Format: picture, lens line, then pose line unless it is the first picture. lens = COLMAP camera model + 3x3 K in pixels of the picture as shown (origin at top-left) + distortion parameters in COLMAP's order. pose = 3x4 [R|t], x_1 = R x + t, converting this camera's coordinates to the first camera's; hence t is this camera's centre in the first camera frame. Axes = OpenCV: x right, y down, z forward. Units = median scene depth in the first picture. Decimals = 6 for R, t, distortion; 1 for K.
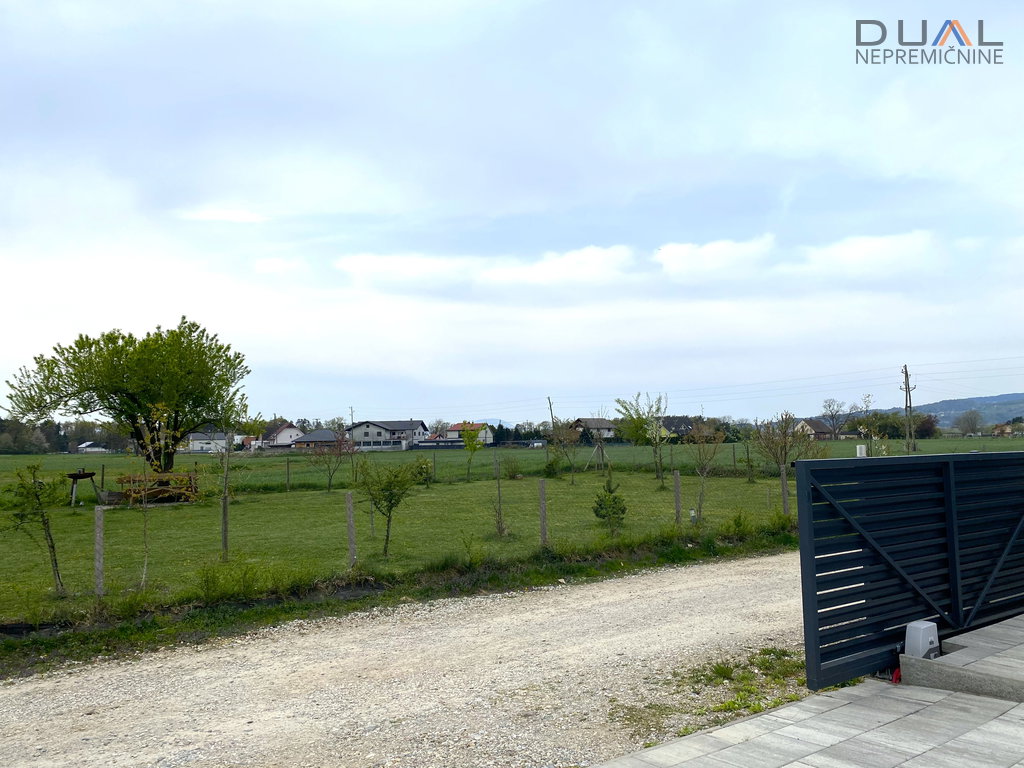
lens RADIAL K [[772.0, 0, 512.0], [0, 772.0, 384.0], [0, 0, 1]] dist [0.025695, -0.003490]
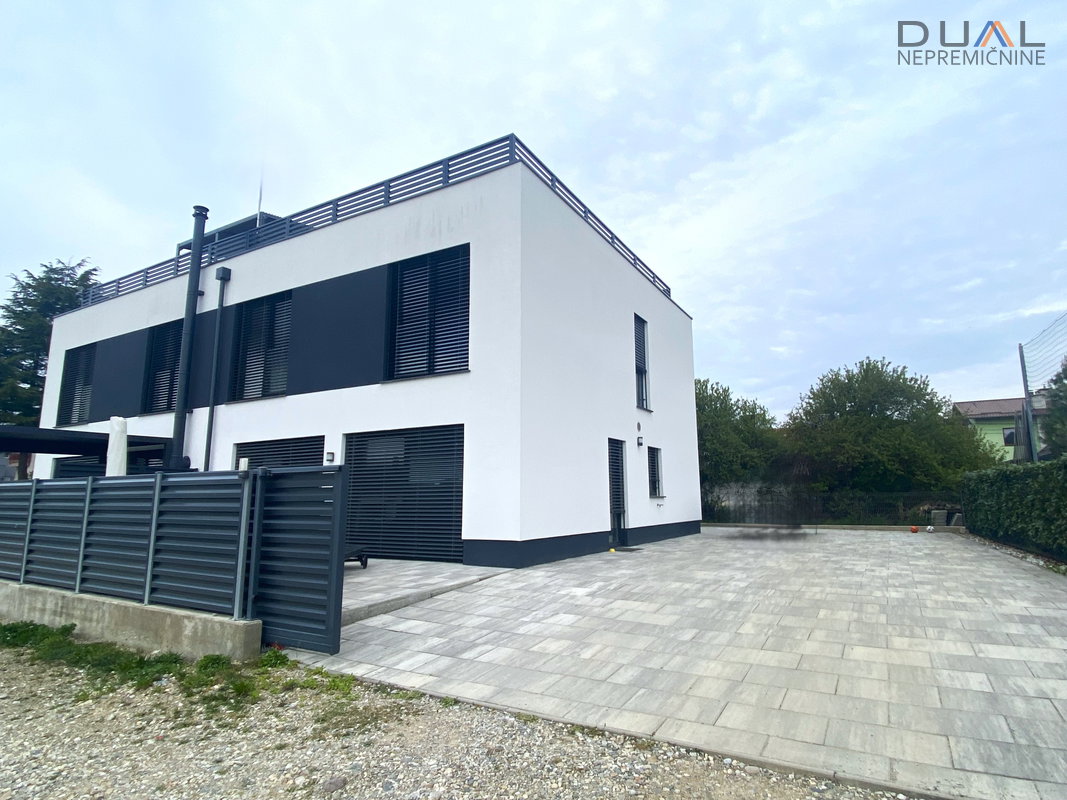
lens RADIAL K [[592.9, 0, 533.5], [0, 592.9, 400.0], [0, 0, 1]] dist [-0.019211, -0.000416]
pose [[-0.424729, 0.171993, 0.888833, -0.514246], [-0.054968, 0.975077, -0.214948, 0.147553], [-0.903650, -0.140152, -0.404690, 0.918030]]
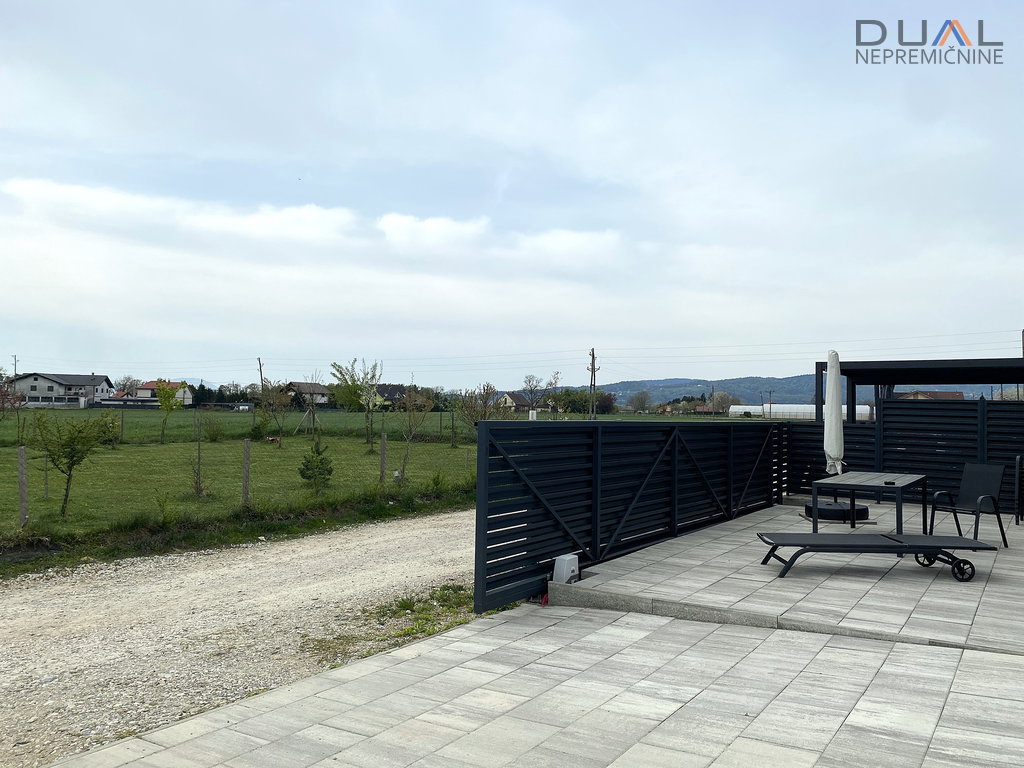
lens RADIAL K [[785.6, 0, 514.8], [0, 785.6, 363.8], [0, 0, 1]] dist [0.002777, -0.006629]
pose [[0.933462, 0.058677, 0.353844, -0.005620], [-0.064334, 0.997919, 0.004237, 0.004245], [-0.352859, -0.026719, 0.935295, -0.102033]]
